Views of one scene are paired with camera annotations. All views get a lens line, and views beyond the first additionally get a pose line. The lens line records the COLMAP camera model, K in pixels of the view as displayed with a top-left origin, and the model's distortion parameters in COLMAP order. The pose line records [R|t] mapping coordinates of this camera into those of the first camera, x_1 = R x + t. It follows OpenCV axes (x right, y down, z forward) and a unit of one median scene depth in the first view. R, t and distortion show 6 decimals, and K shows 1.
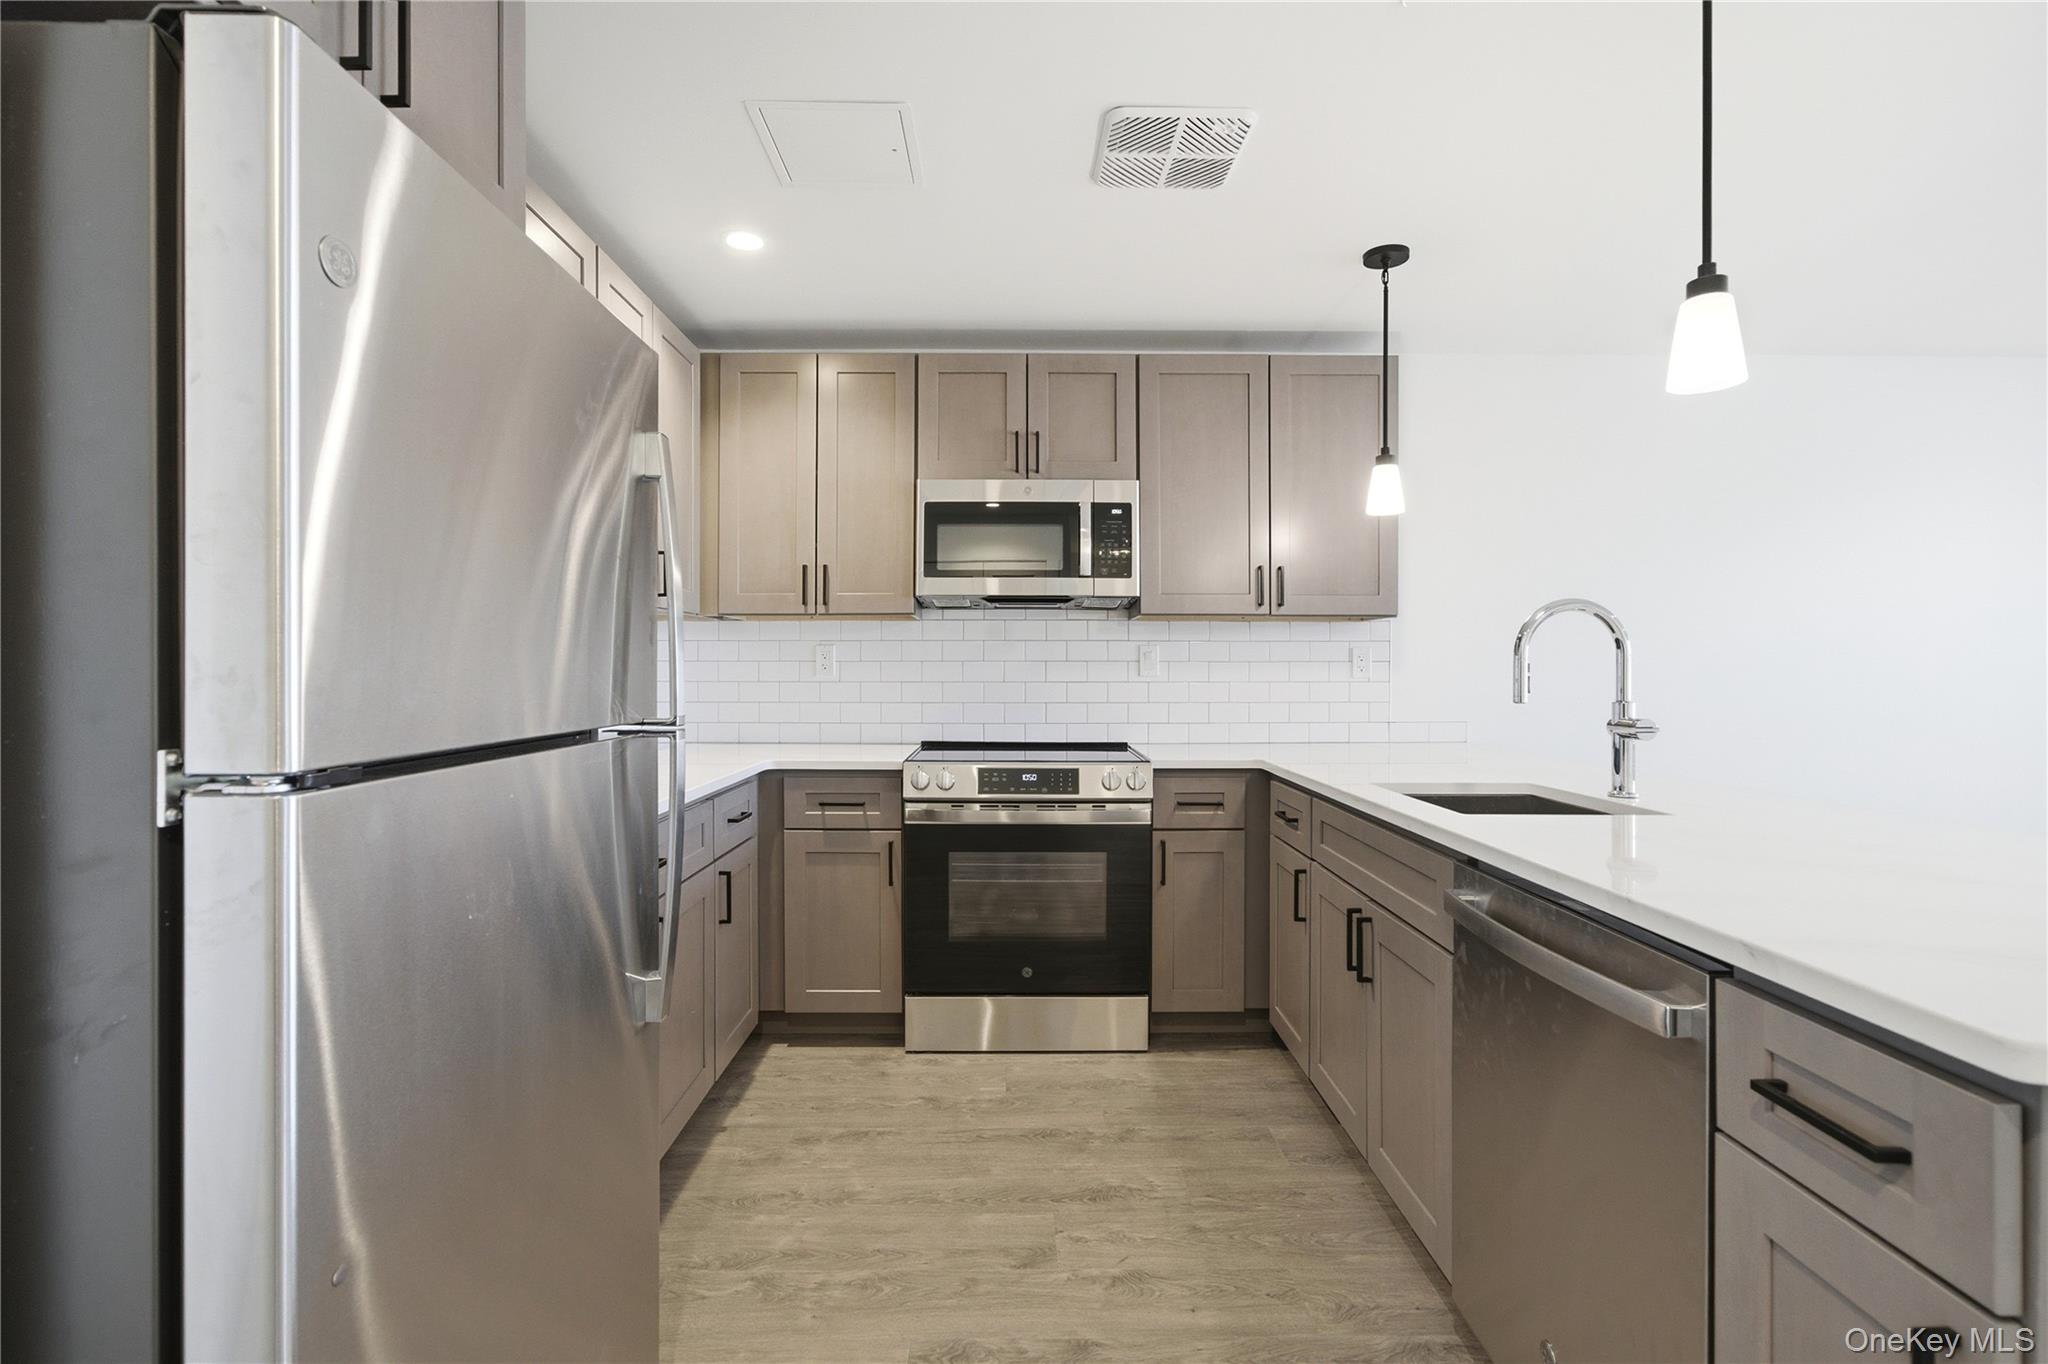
lens RADIAL K [[944.6, 0, 1014.6], [0, 944.6, 672.3], [0, 0, 1]] dist [-0.010662, 0.004552]
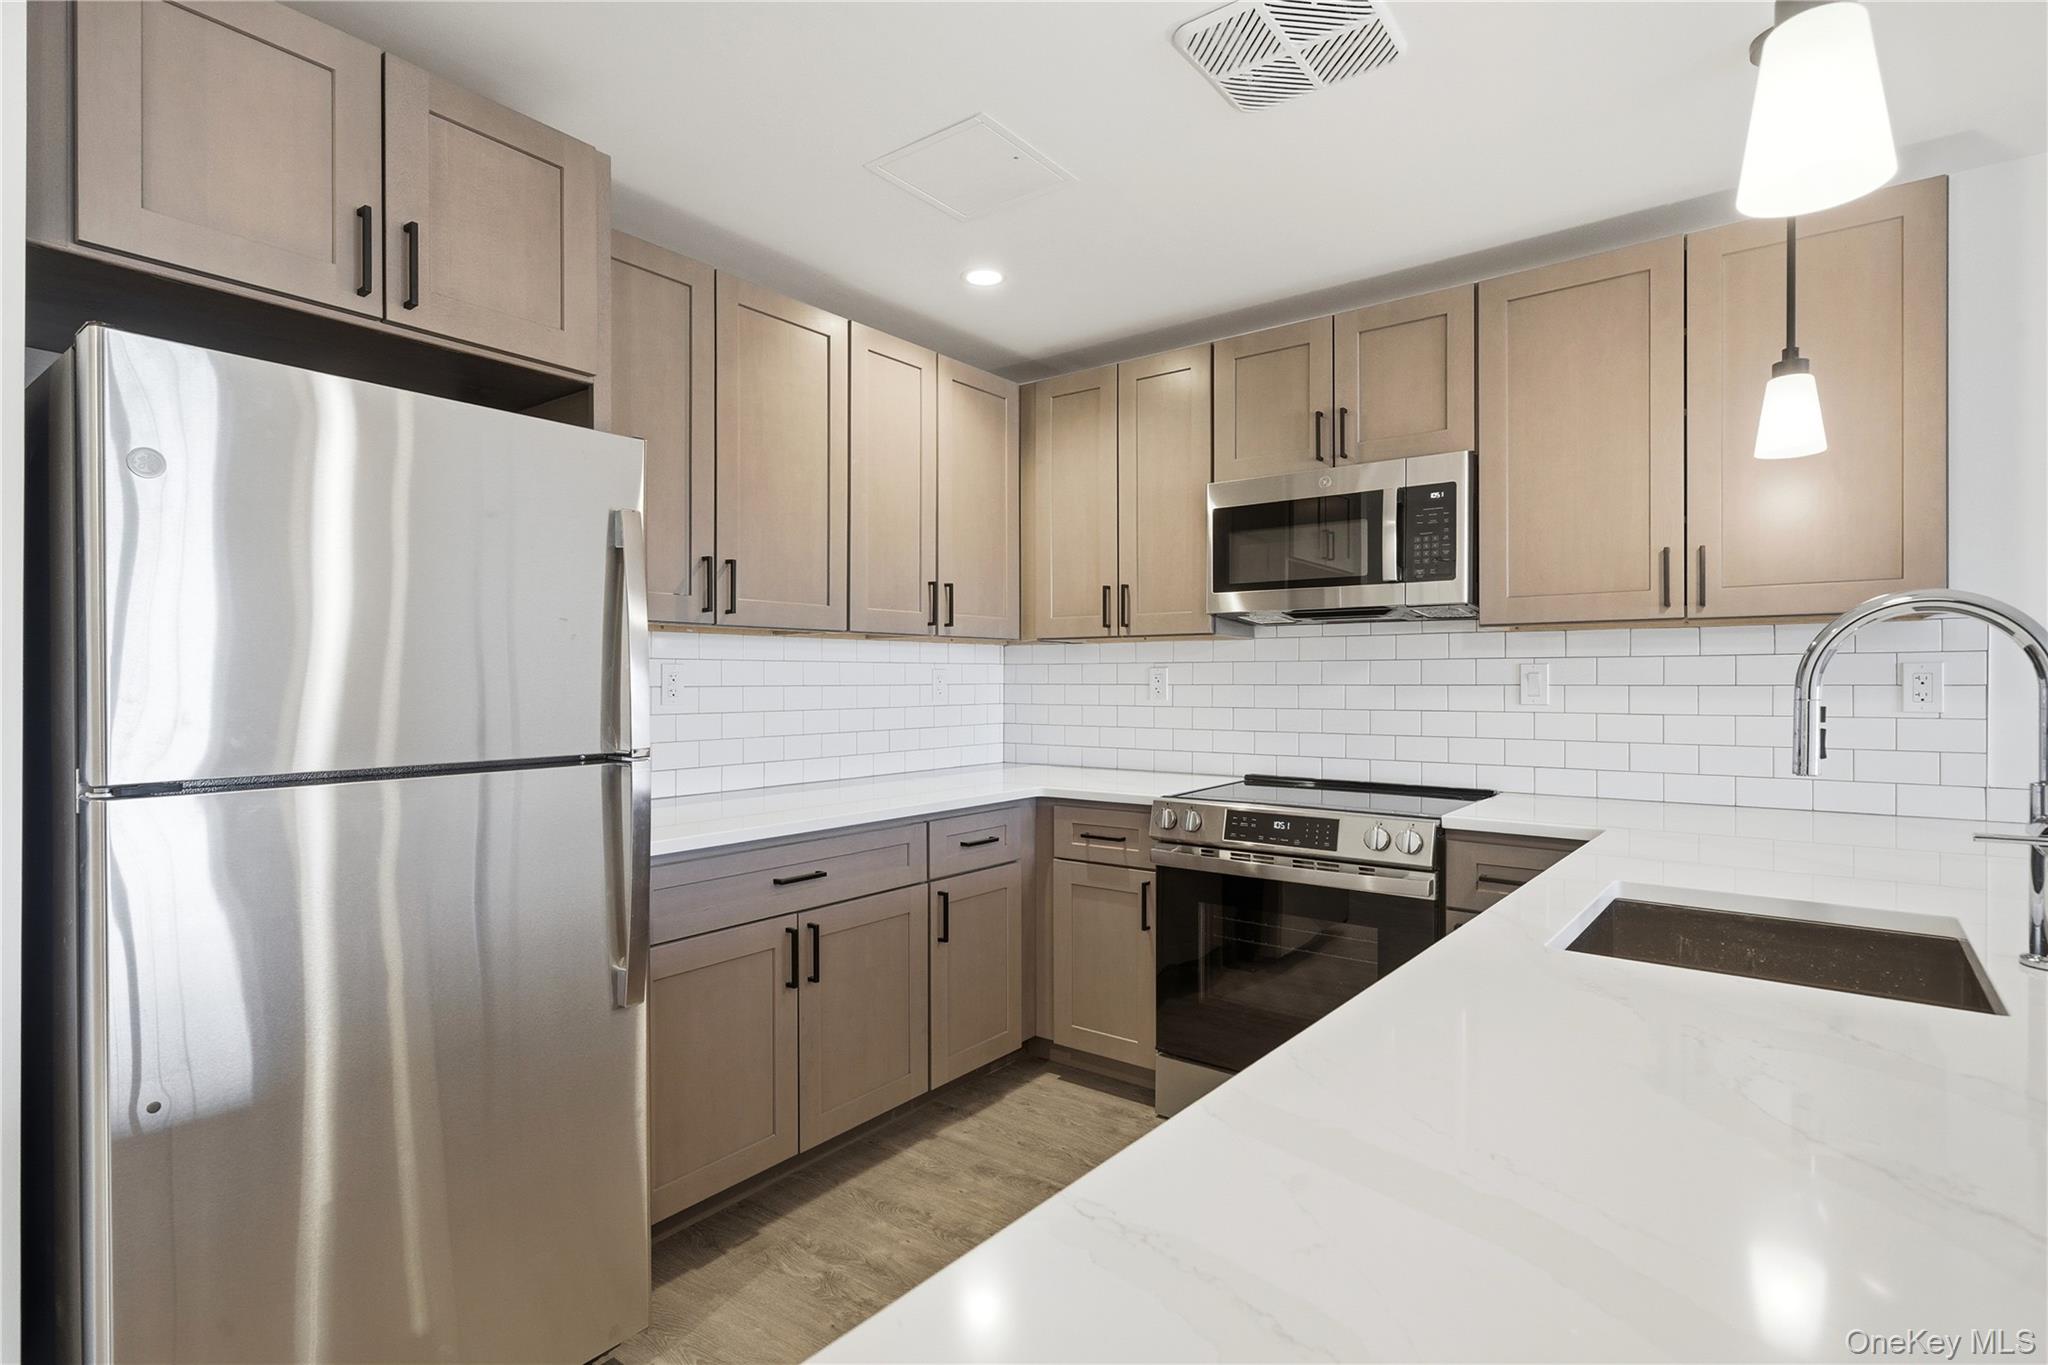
lens RADIAL K [[1006.3, 0, 1009.6], [0, 1006.3, 687.8], [0, 0, 1]] dist [-0.003695, 0.001951]
pose [[0.789102, 0.001742, -0.614260, 0.381213], [0.000415, 0.999994, 0.003369, -0.015447], [0.614262, -0.002914, 0.789097, 0.148115]]
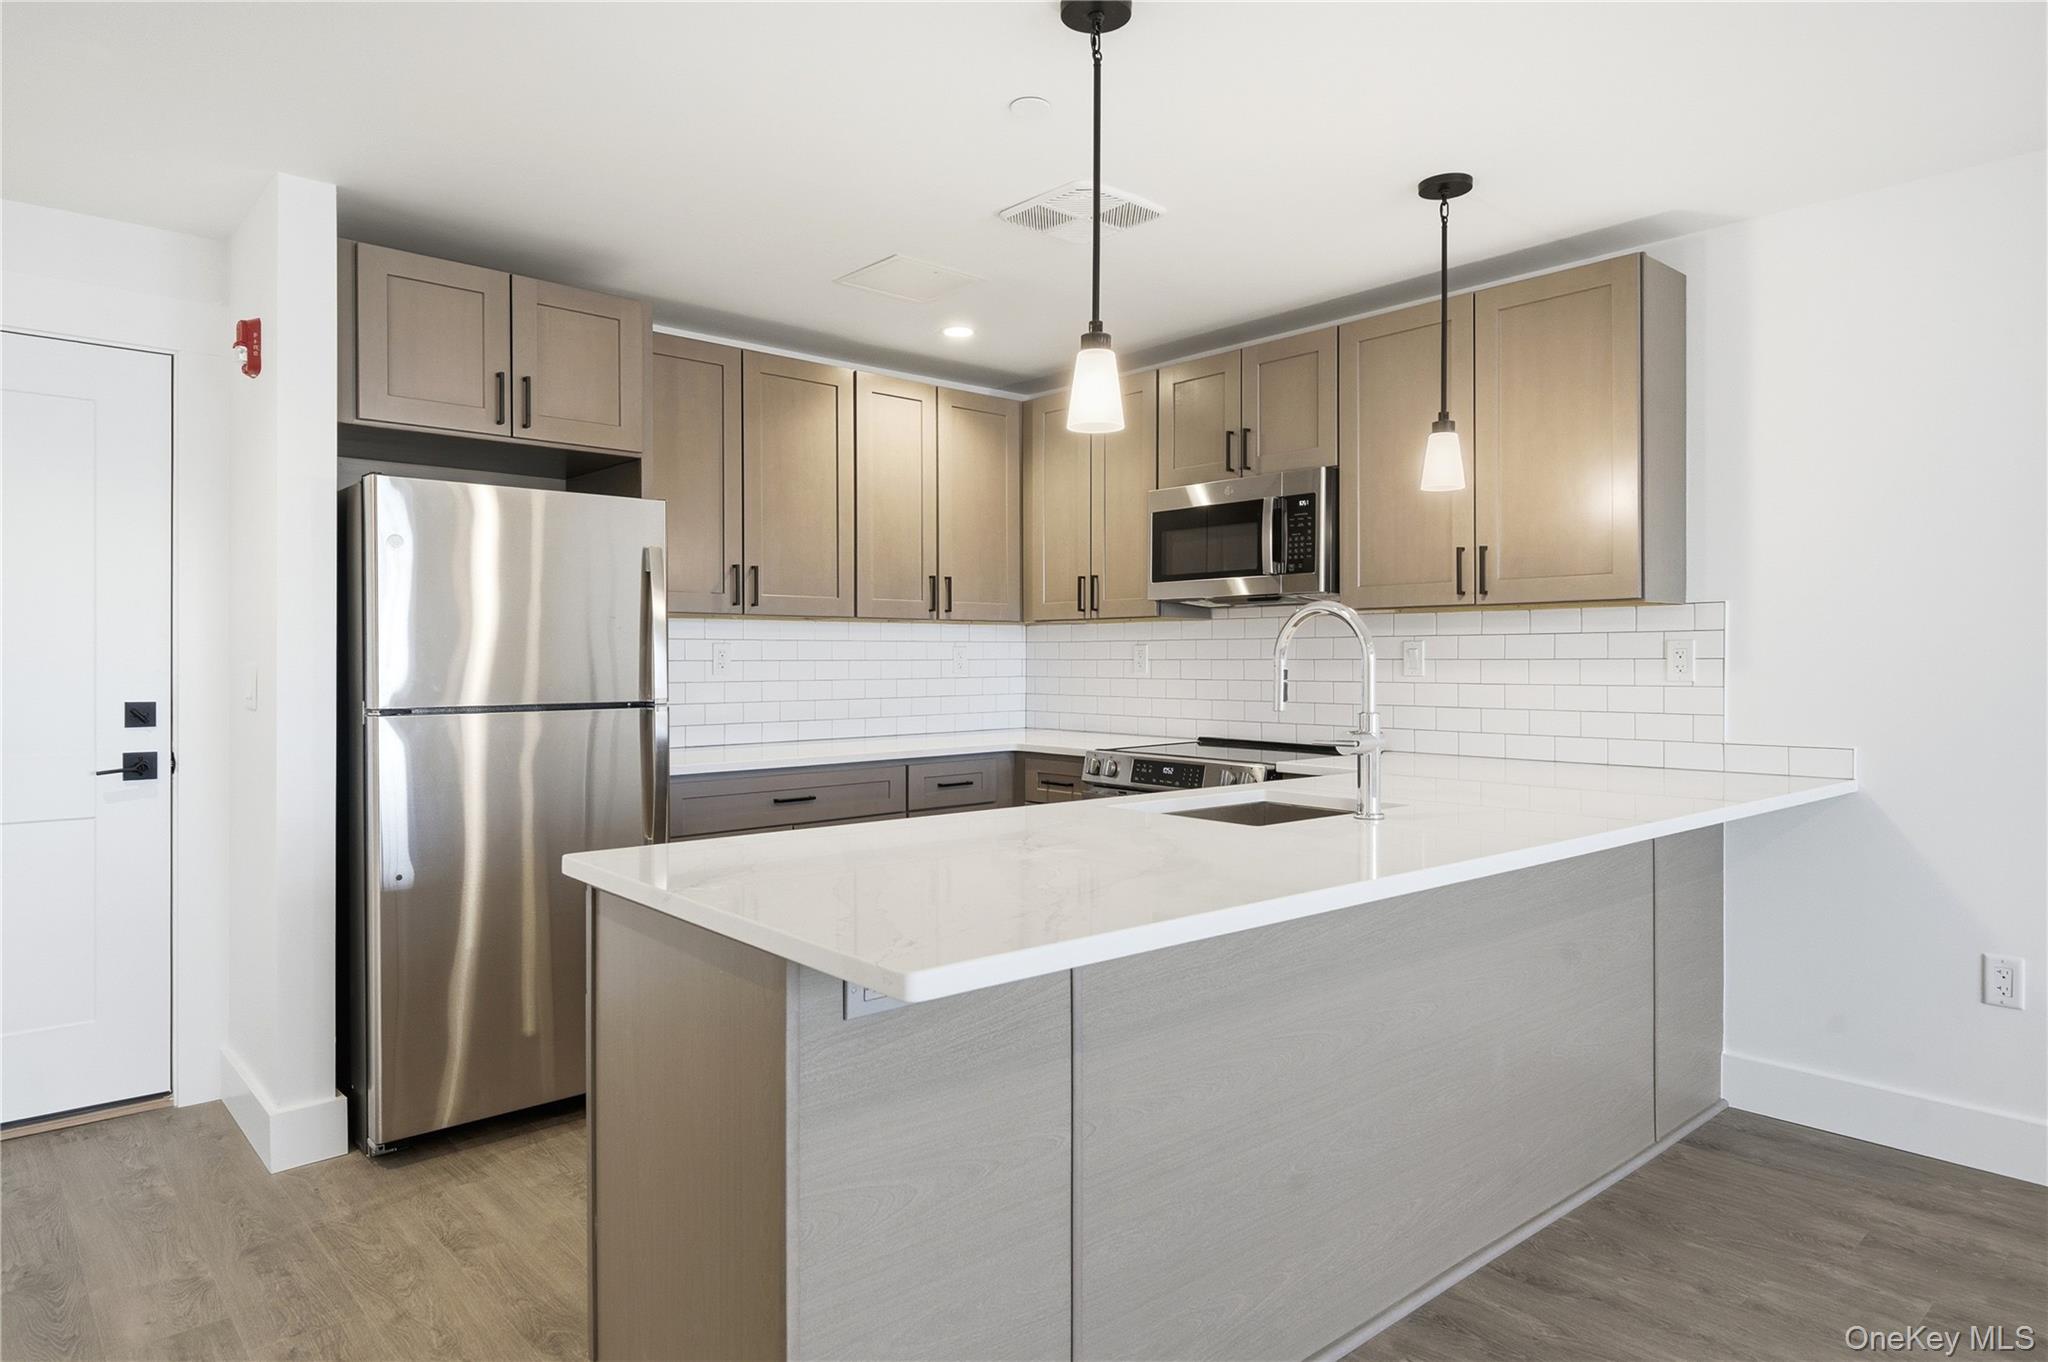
lens RADIAL K [[1211.2, 0, 1013.0], [0, 1211.2, 677.9], [0, 0, 1]] dist [-0.000194, 0.002188]
pose [[0.656706, 0.009889, -0.754082, 0.936081], [0.000079, 0.999913, 0.013182, -0.011372], [0.754147, -0.008717, 0.656648, -0.018047]]
